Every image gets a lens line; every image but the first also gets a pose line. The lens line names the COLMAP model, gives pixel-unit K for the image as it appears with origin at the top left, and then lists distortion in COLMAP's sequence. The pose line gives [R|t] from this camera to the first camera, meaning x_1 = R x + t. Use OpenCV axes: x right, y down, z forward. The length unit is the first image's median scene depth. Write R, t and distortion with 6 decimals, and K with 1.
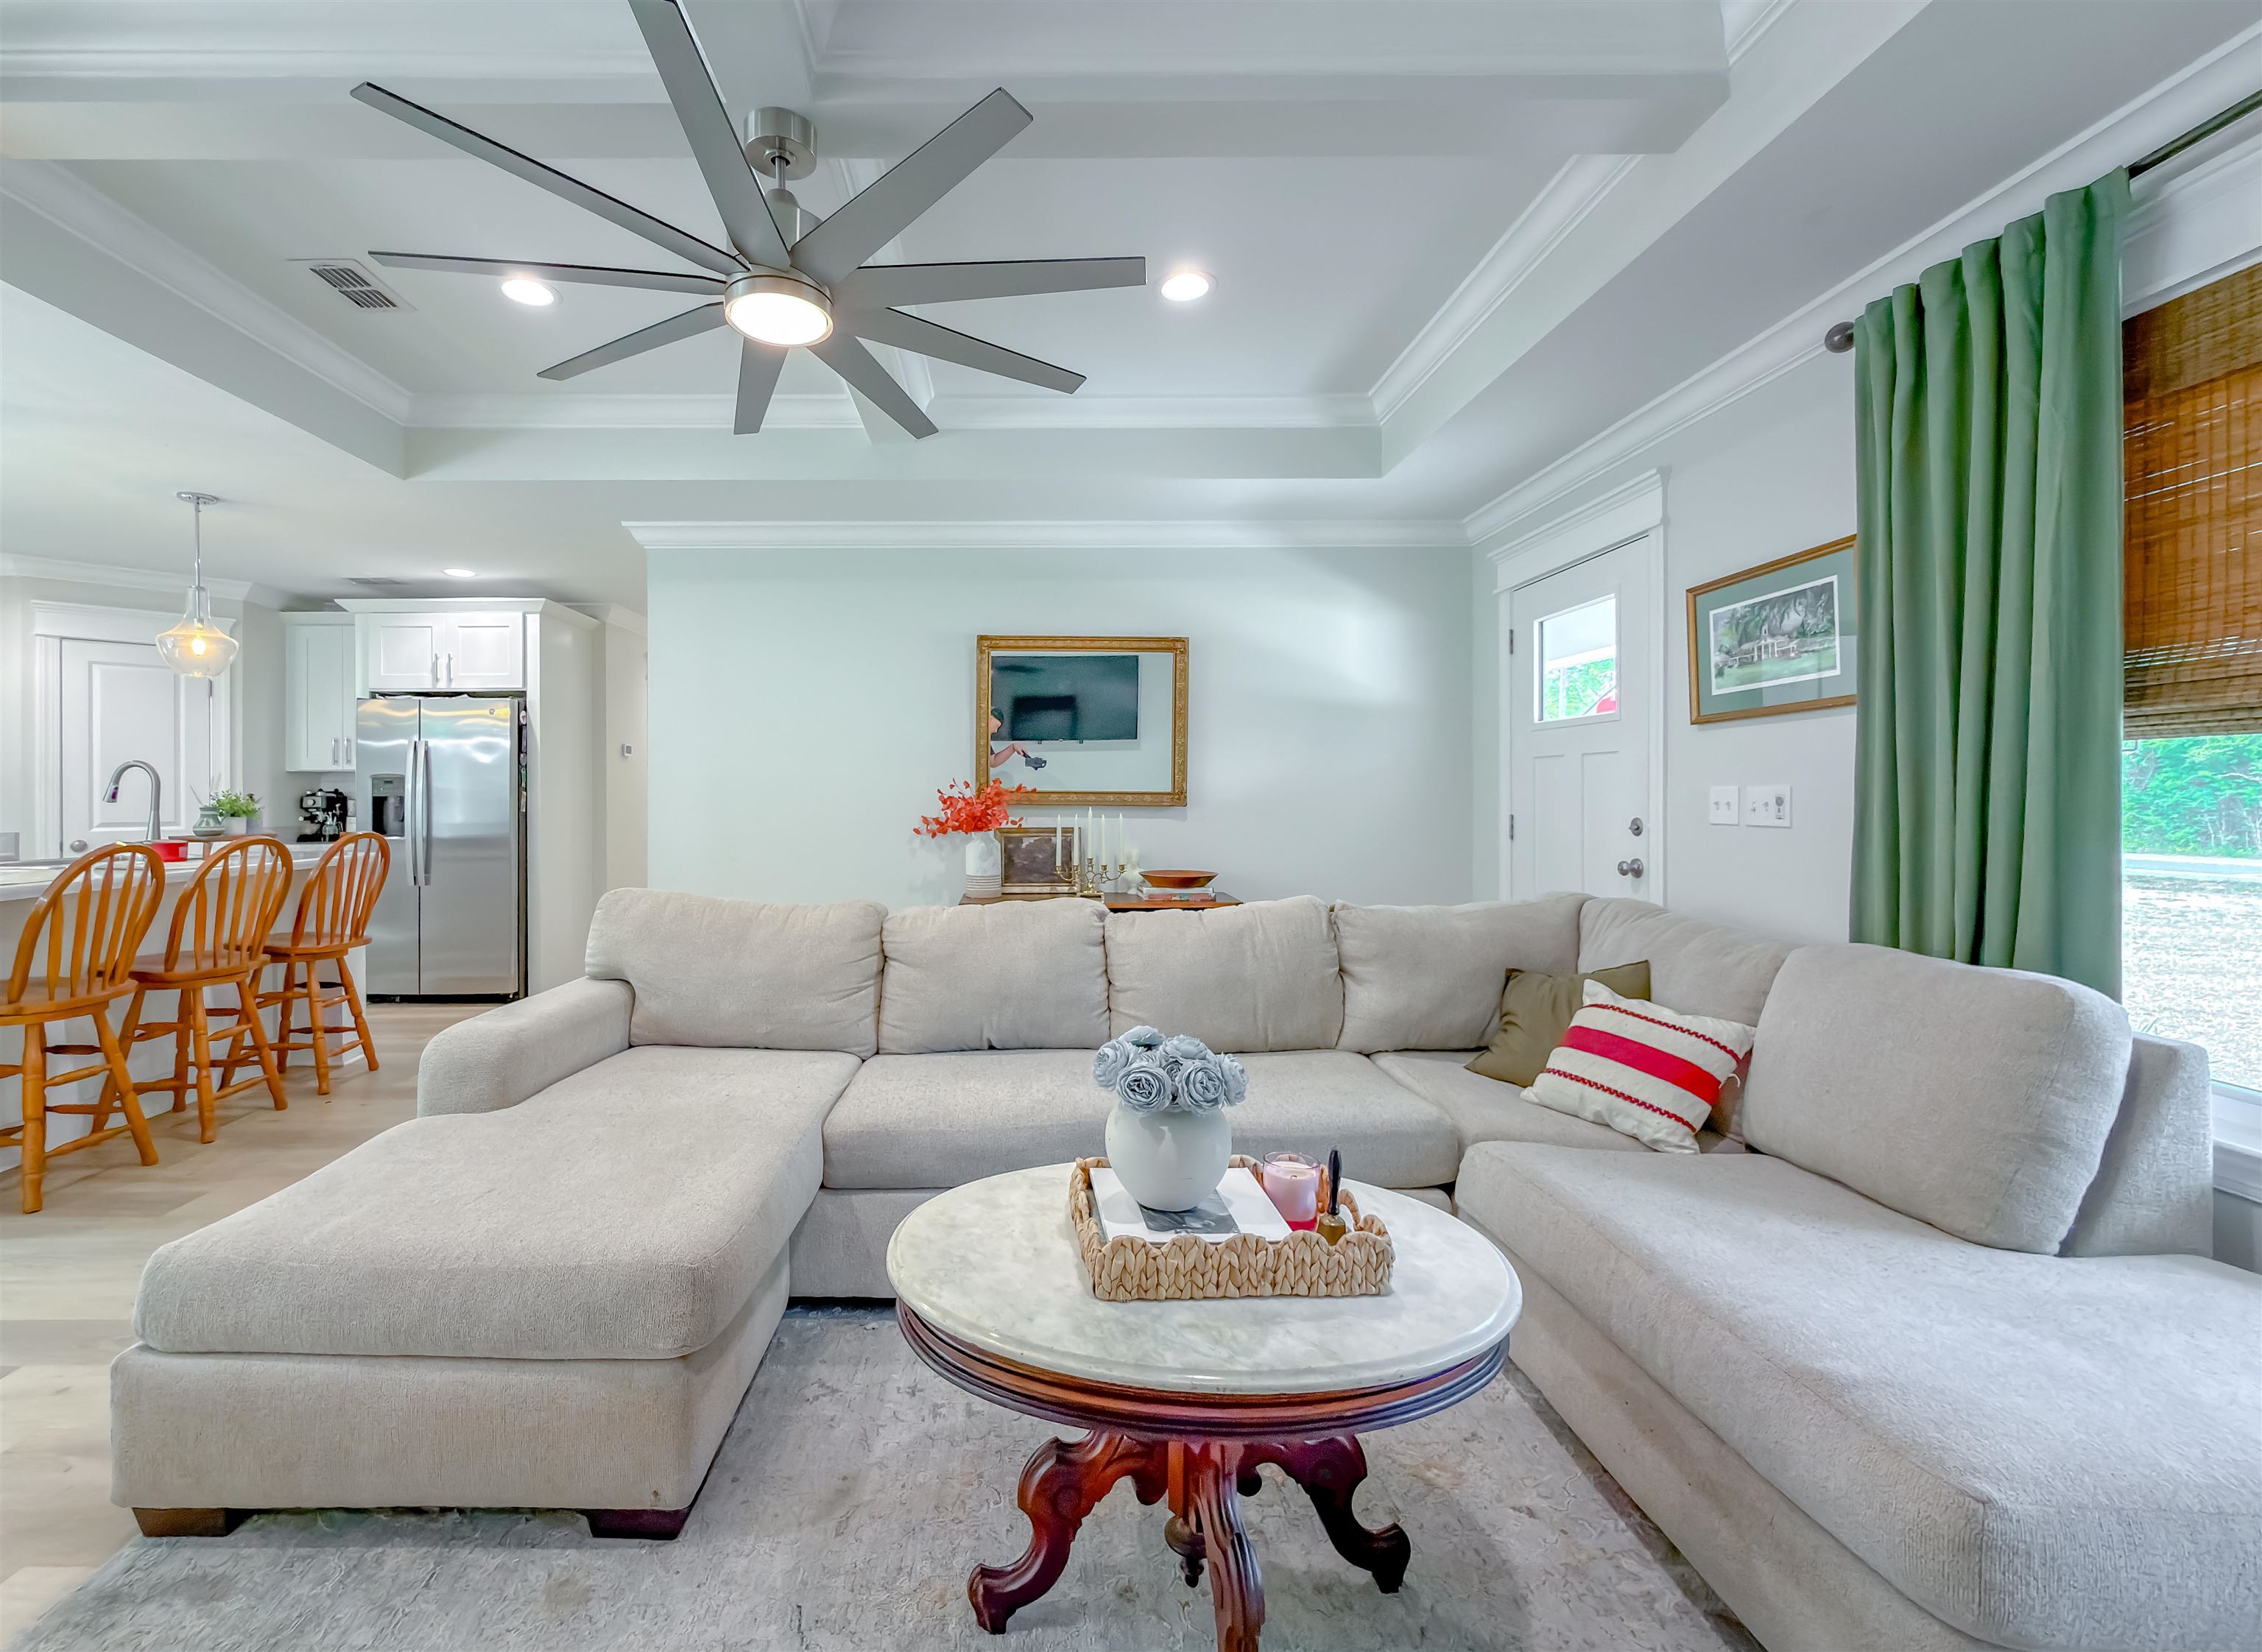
lens RADIAL K [[992.9, 0, 1038.0], [0, 992.9, 792.4], [0, 0, 1]] dist [0.000937, -0.000727]
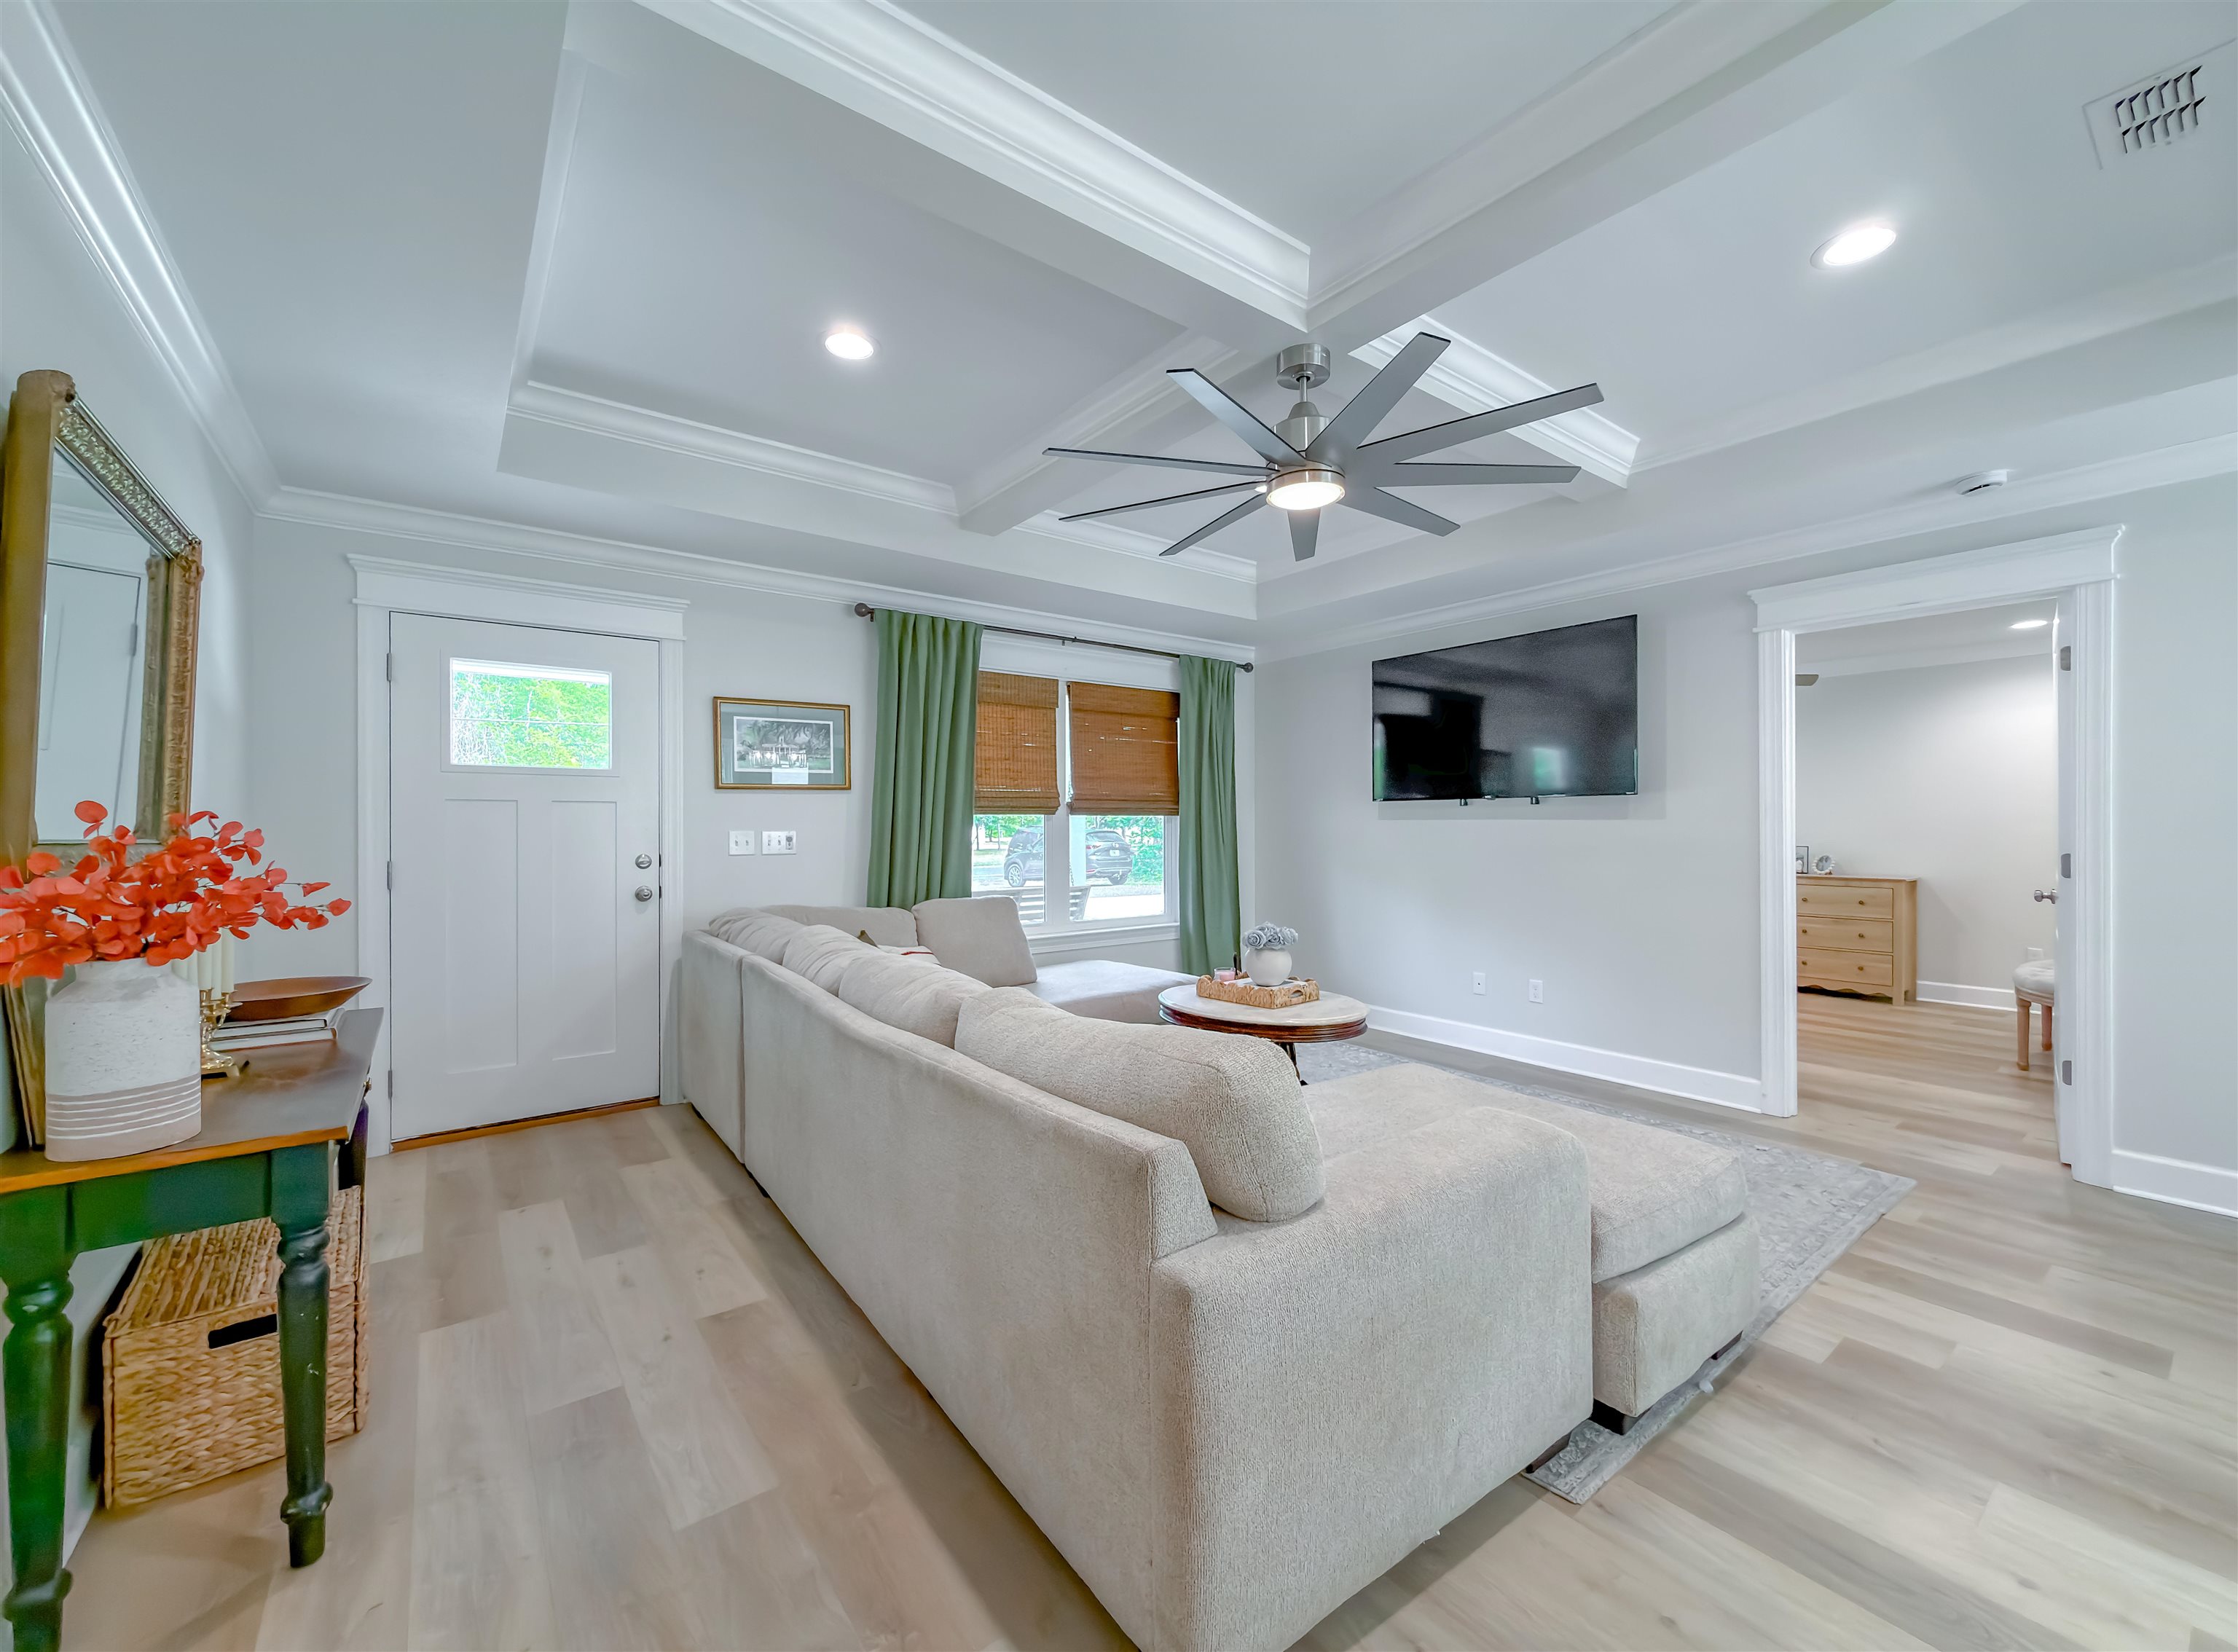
lens RADIAL K [[893.1, 0, 1143.8], [0, 893.1, 828.8], [0, 0, 1]] dist [0.000925, 0.000207]
pose [[-0.623131, 0.004331, 0.782105, -0.784306], [0.009268, 0.999955, 0.001847, -0.006085], [-0.782062, 0.008399, -0.623144, 1.353988]]
